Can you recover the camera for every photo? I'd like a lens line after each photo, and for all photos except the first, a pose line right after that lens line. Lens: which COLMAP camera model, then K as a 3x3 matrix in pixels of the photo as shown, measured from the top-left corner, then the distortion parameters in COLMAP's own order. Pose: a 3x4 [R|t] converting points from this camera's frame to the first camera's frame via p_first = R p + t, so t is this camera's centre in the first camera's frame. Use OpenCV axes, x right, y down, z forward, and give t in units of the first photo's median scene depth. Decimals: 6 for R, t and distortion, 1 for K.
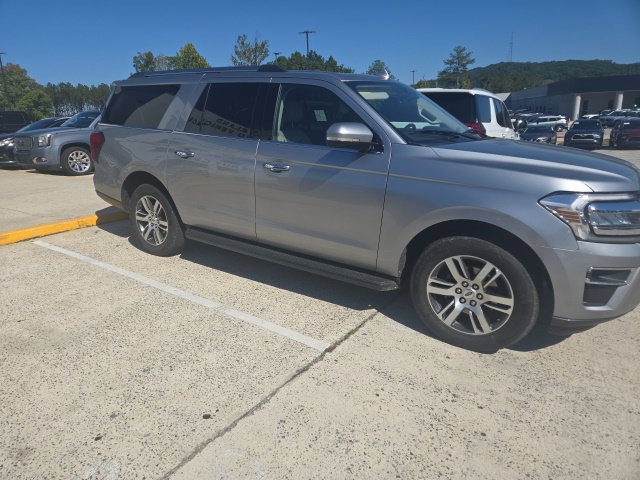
lens RADIAL K [[424.6, 0, 309.4], [0, 424.6, 233.0], [0, 0, 1]] dist [0.072741, -0.055345]
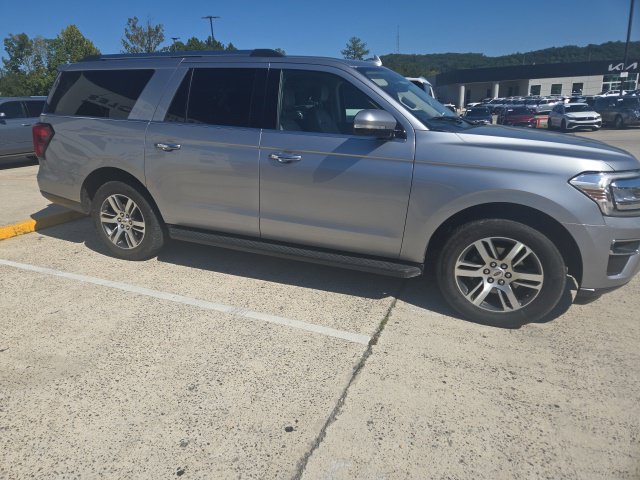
lens RADIAL K [[426.6, 0, 303.9], [0, 426.6, 228.4], [0, 0, 1]] dist [0.062251, -0.041373]
pose [[0.978371, -0.063120, 0.196991, -0.279813], [0.060428, 0.997979, 0.019655, -0.016096], [-0.197834, -0.007327, 0.980208, 0.067650]]
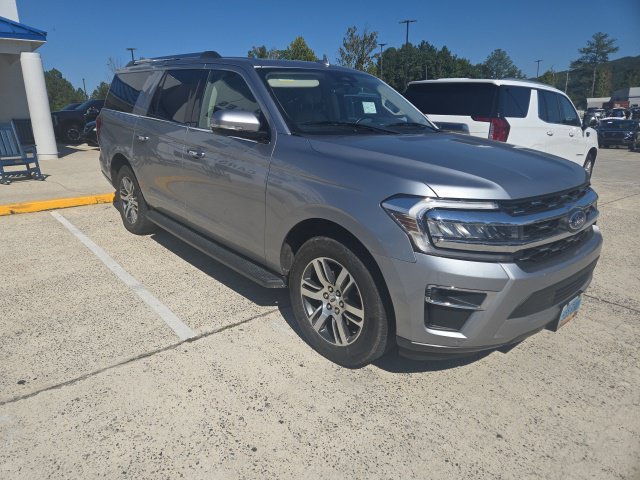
lens RADIAL K [[424.6, 0, 304.8], [0, 424.6, 229.5], [0, 0, 1]] dist [0.072741, -0.055345]
pose [[0.967975, 0.086334, -0.235736, 0.504736], [-0.084291, 0.996265, 0.018747, -0.020567], [0.236474, 0.001724, 0.971636, 0.097885]]
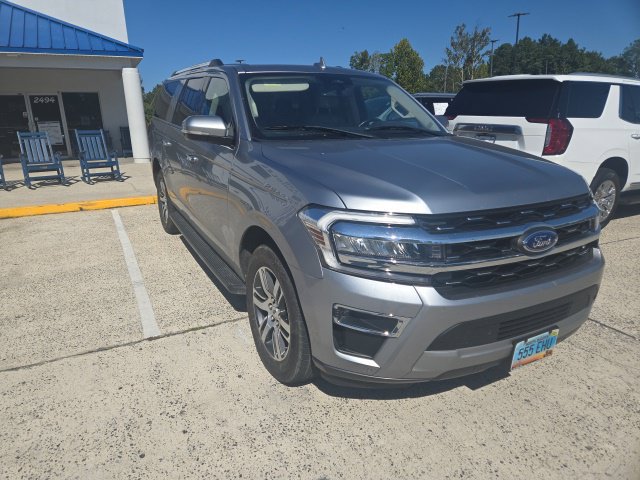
lens RADIAL K [[424.6, 0, 304.6], [0, 424.6, 228.9], [0, 0, 1]] dist [0.072741, -0.055345]
pose [[0.884672, 0.123994, -0.449423, 0.782799], [-0.122900, 0.991911, 0.031742, -0.061208], [0.449724, 0.027153, 0.892755, 0.238021]]
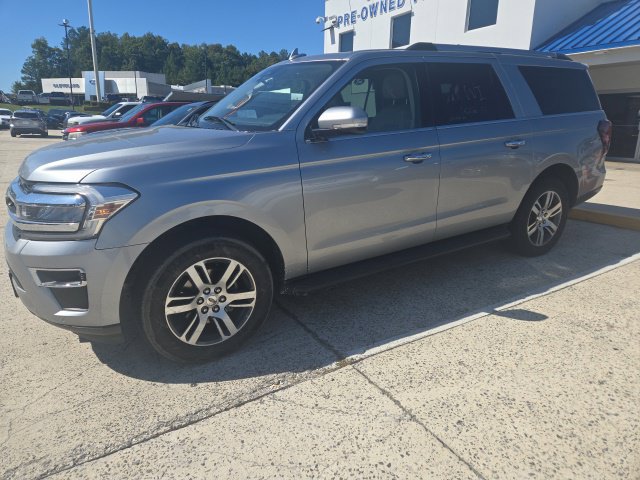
lens RADIAL K [[424.6, 0, 317.2], [0, 424.6, 230.8], [0, 0, 1]] dist [0.072741, -0.055345]
pose [[-0.392432, 0.247967, -0.885726, 1.384017], [-0.241588, 0.901375, 0.359387, -0.490330], [0.887487, 0.355016, -0.293822, 1.892315]]
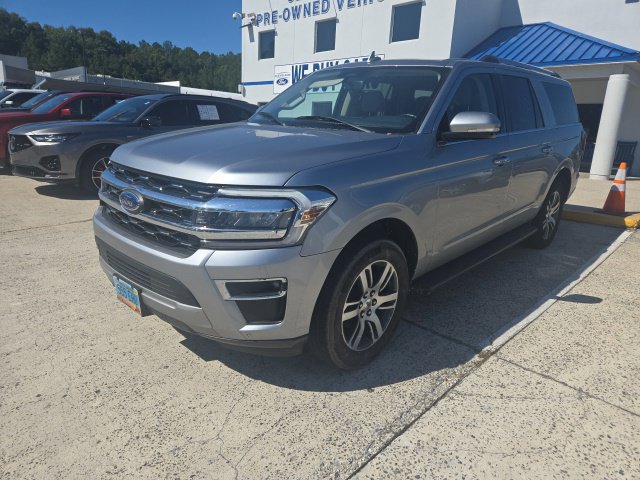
lens RADIAL K [[424.6, 0, 322.9], [0, 424.6, 233.7], [0, 0, 1]] dist [0.072741, -0.055345]
pose [[-0.141428, 0.260620, -0.955026, 1.529099], [-0.300353, 0.907952, 0.292252, -0.350899], [0.943285, 0.328178, -0.050132, 1.407435]]
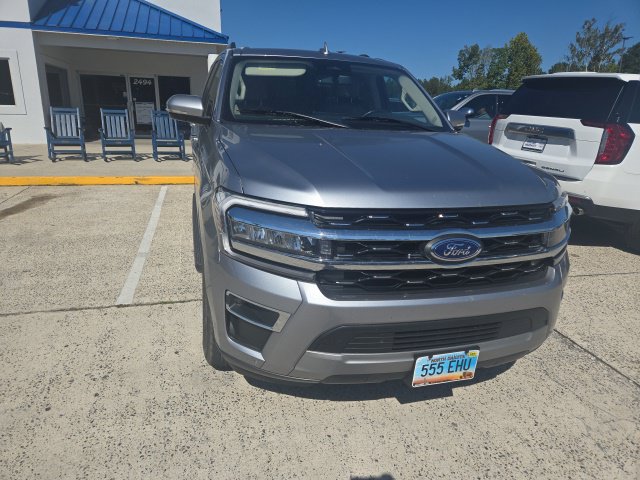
lens RADIAL K [[424.6, 0, 319.3], [0, 424.6, 231.2], [0, 0, 1]] dist [0.072741, -0.055345]
pose [[0.776029, 0.219359, -0.591320, 1.010856], [-0.213668, 0.973563, 0.080747, -0.099440], [0.593401, 0.063684, 0.802384, 0.409112]]
